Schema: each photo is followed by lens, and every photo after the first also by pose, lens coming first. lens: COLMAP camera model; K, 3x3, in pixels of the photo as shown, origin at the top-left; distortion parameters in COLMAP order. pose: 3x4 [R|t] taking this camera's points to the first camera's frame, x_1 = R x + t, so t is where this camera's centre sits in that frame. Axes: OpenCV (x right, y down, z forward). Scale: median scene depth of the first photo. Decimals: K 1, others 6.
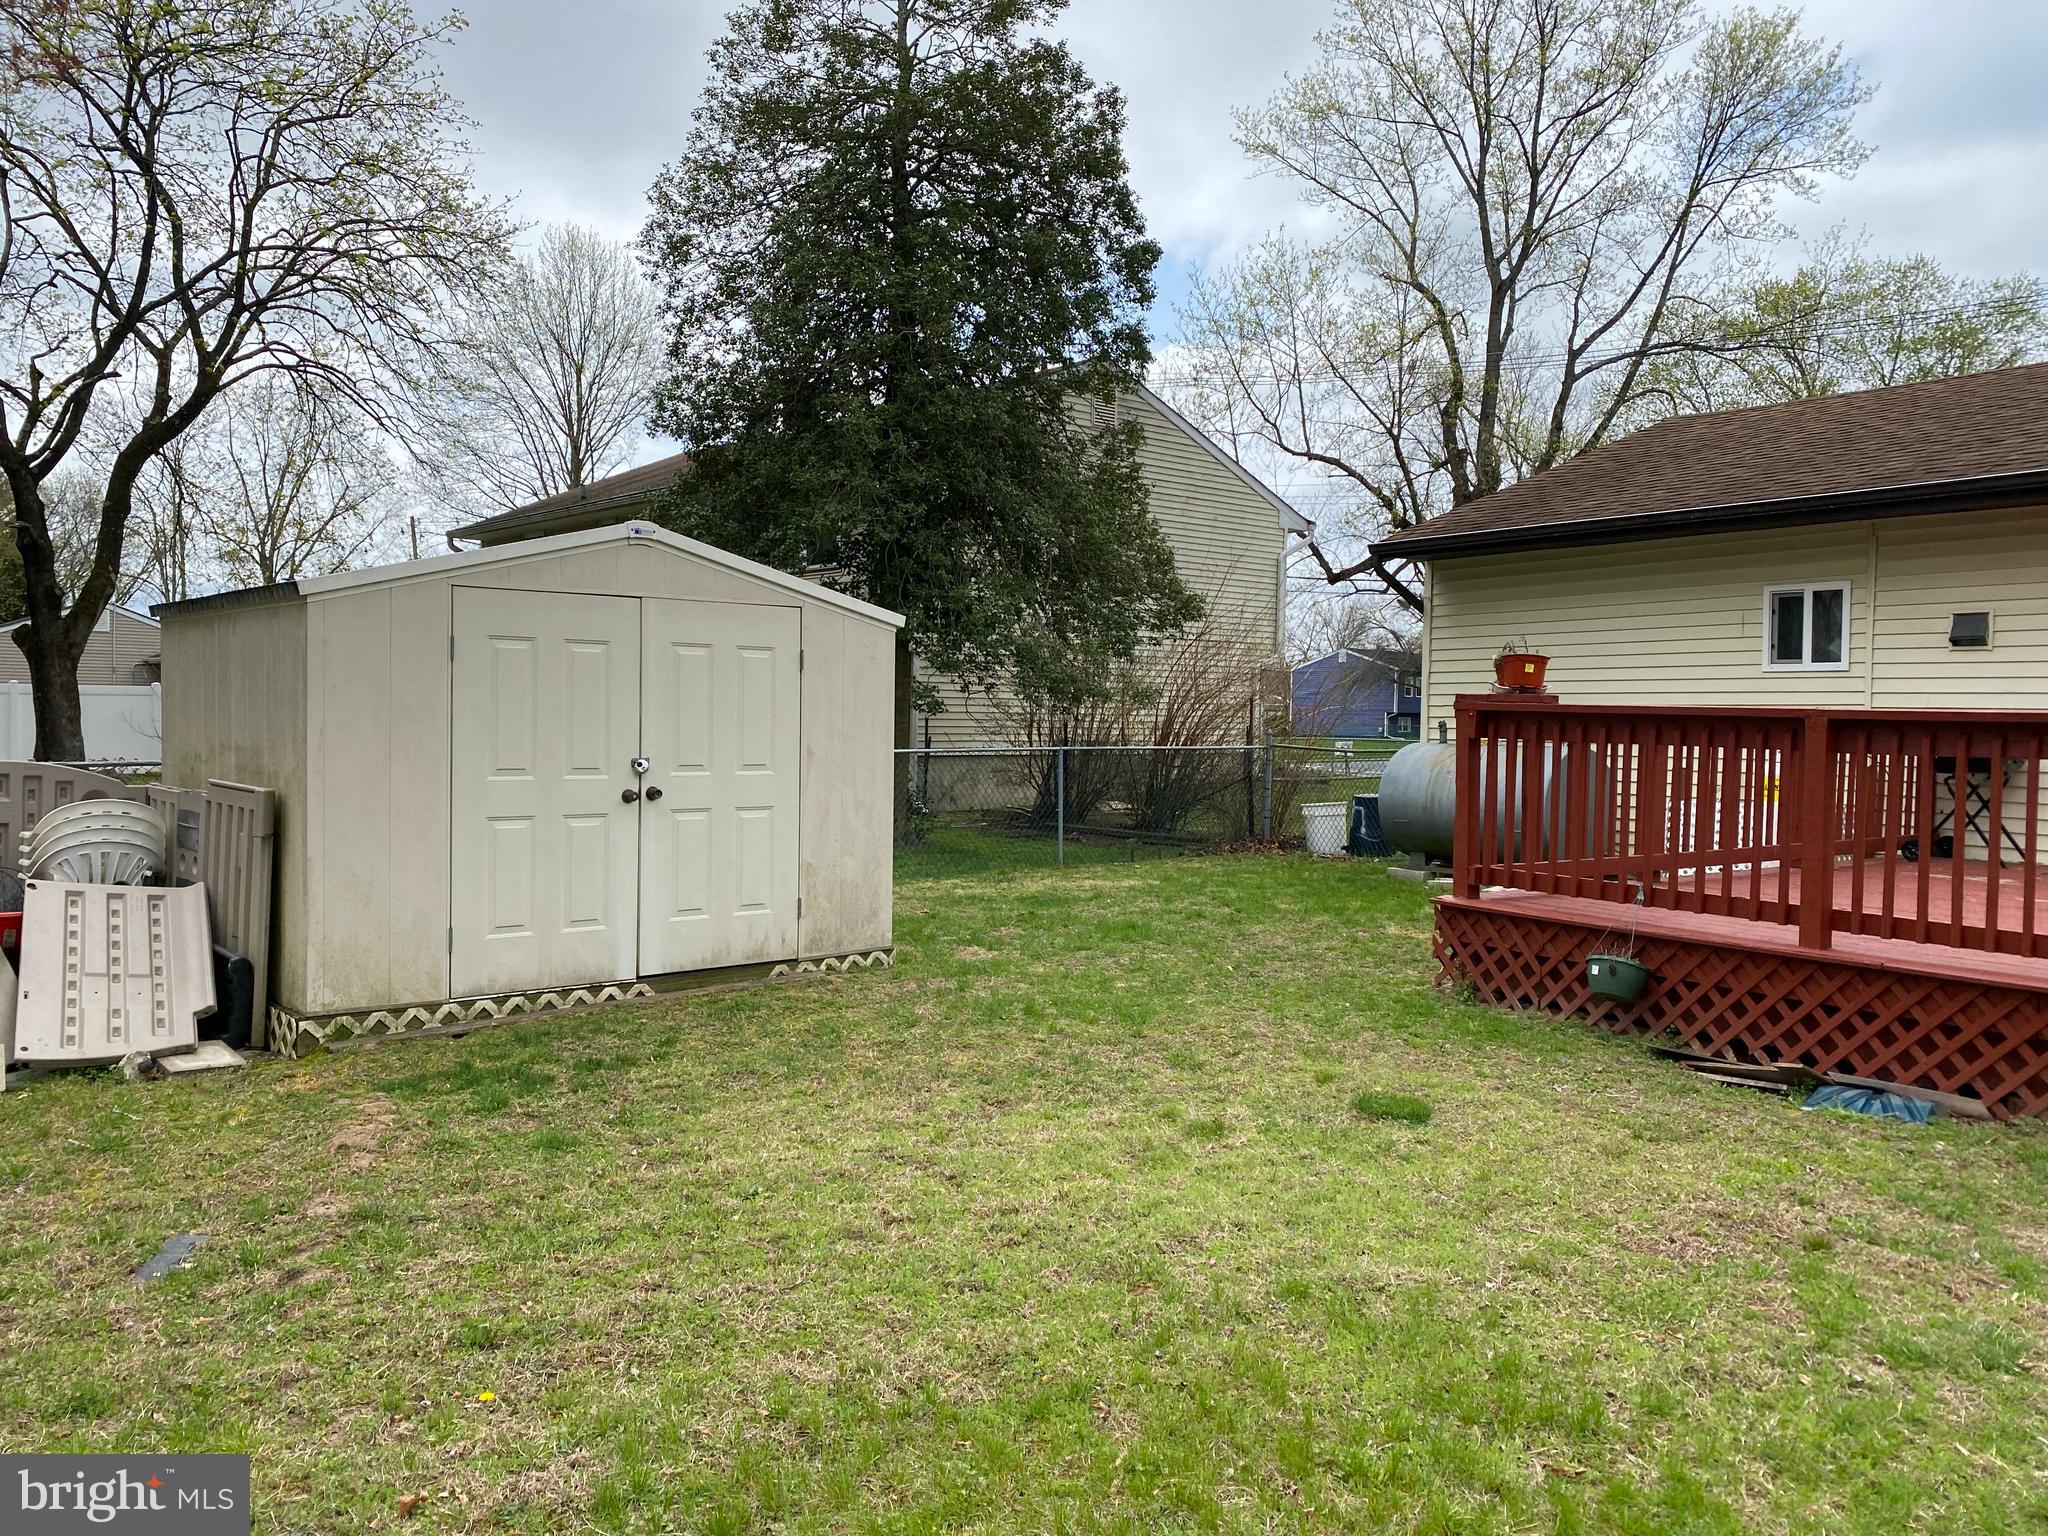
lens RADIAL K [[1584.3, 0, 1009.8], [0, 1584.3, 763.5], [0, 0, 1]] dist [0.042917, -0.050135]
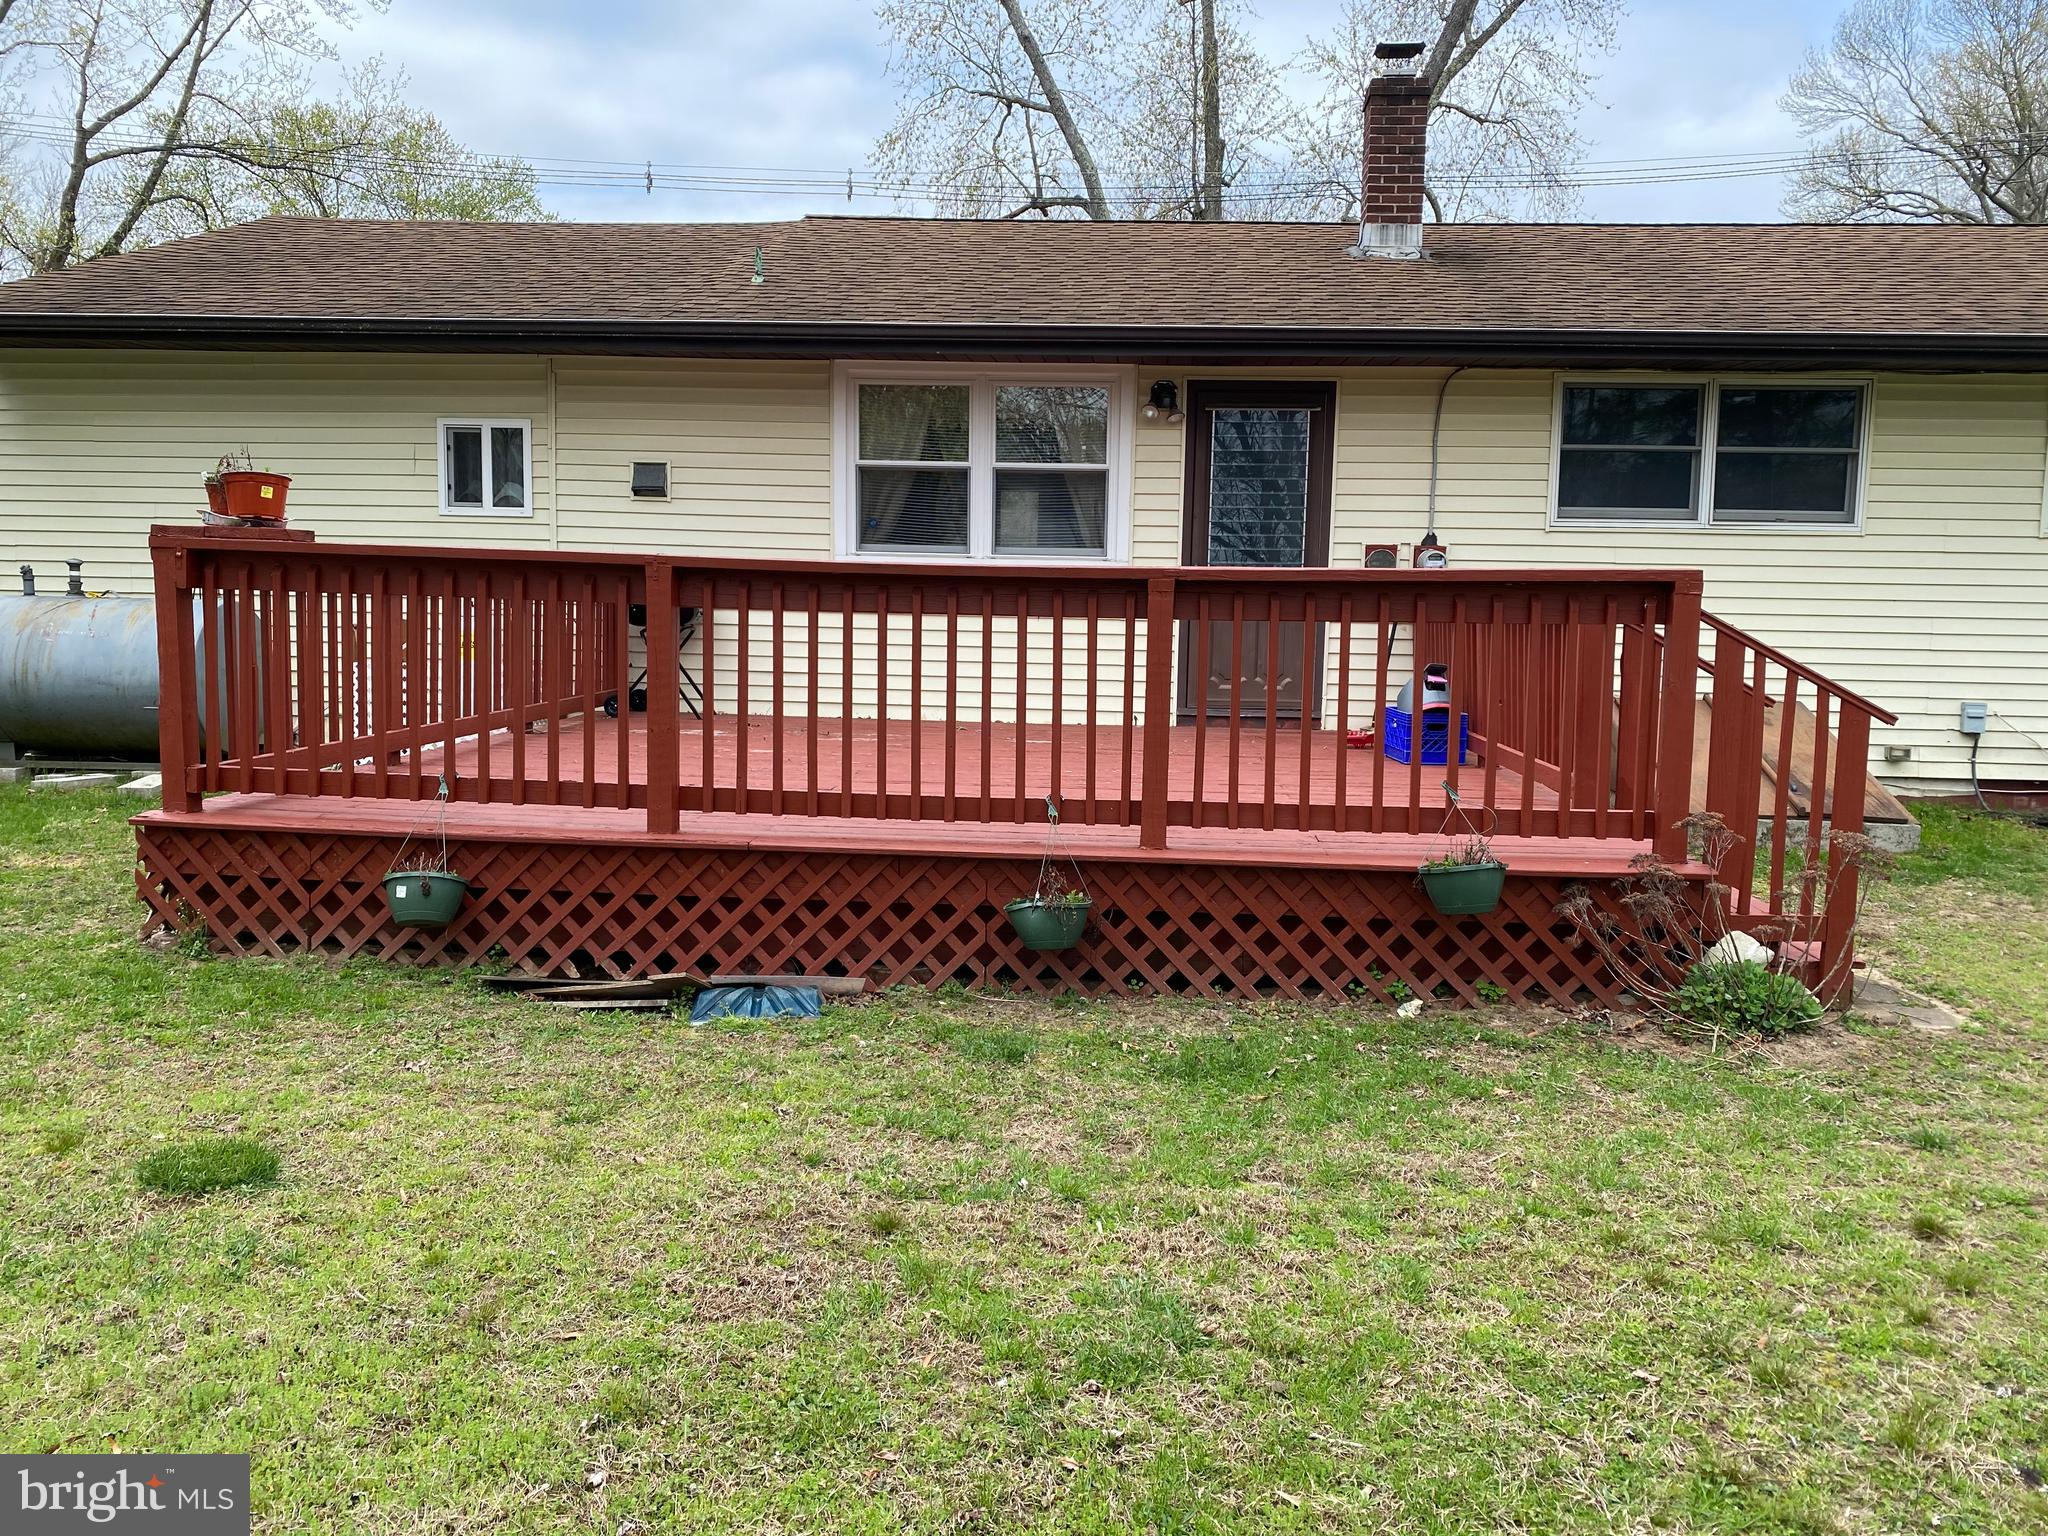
lens RADIAL K [[1584.3, 0, 1039.6], [0, 1584.3, 739.5], [0, 0, 1]] dist [0.042917, -0.050135]
pose [[0.631262, -0.072768, 0.772149, -0.016030], [0.012678, 0.996424, 0.083538, -0.002239], [-0.775466, -0.042945, 0.629927, 0.171056]]
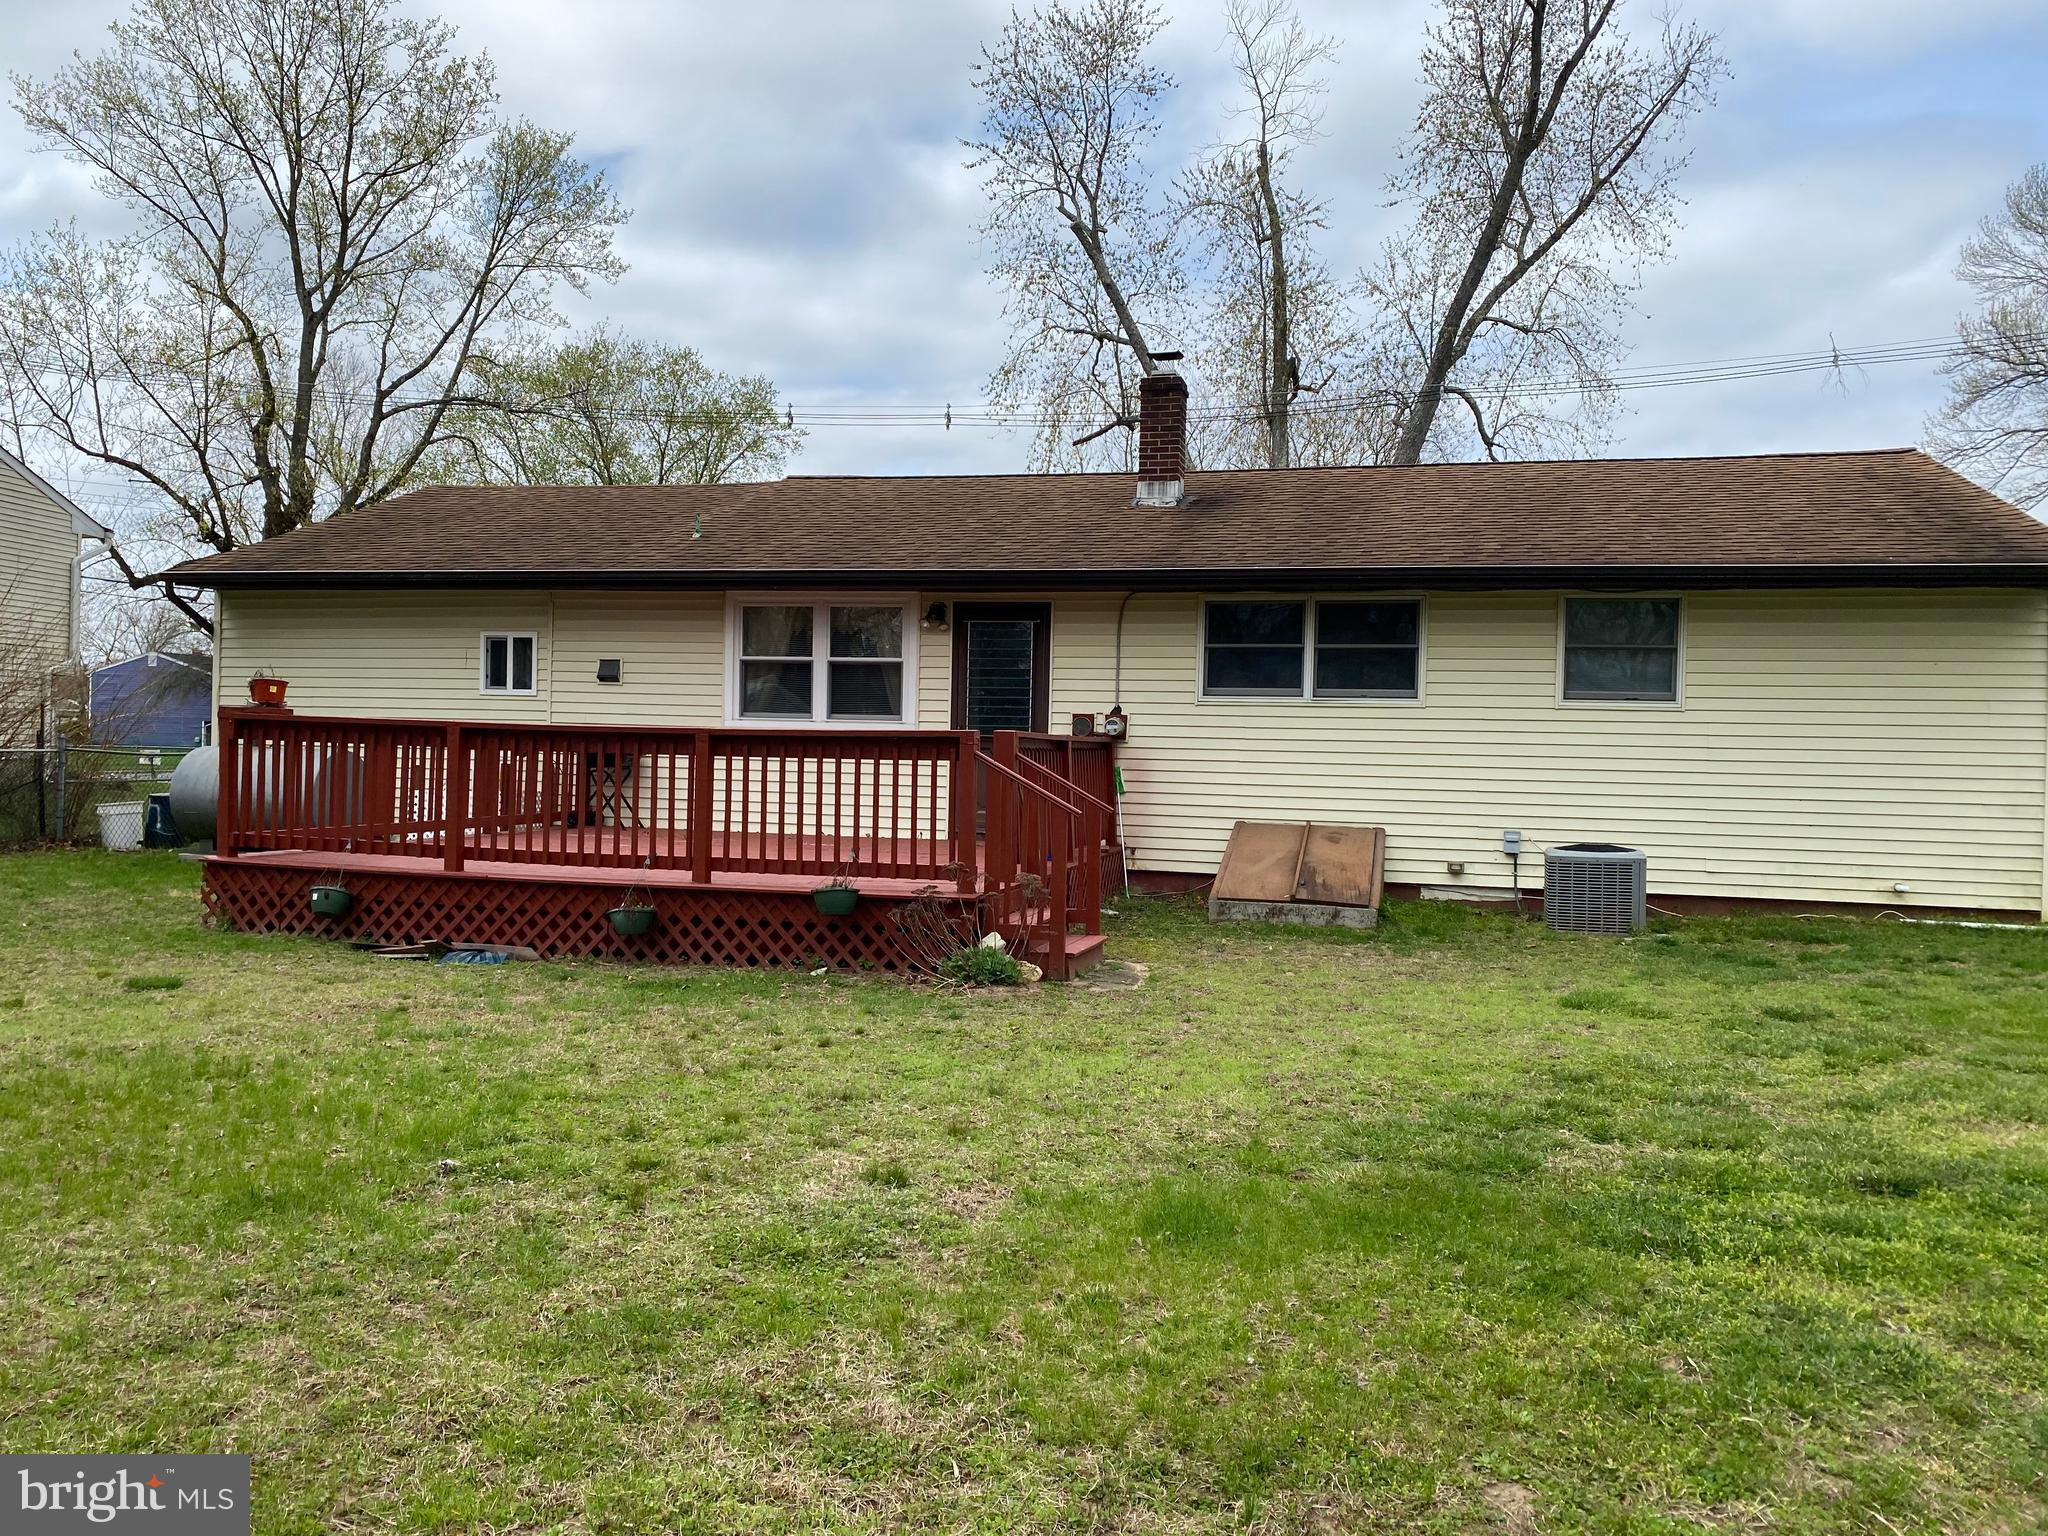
lens RADIAL K [[1584.3, 0, 1021.3], [0, 1584.3, 766.8], [0, 0, 1]] dist [0.042917, -0.050135]
pose [[0.763473, -0.003390, 0.645830, -0.053082], [0.006732, 0.999974, -0.002710, 0.010782], [-0.645804, 0.006417, 0.763476, -0.335842]]
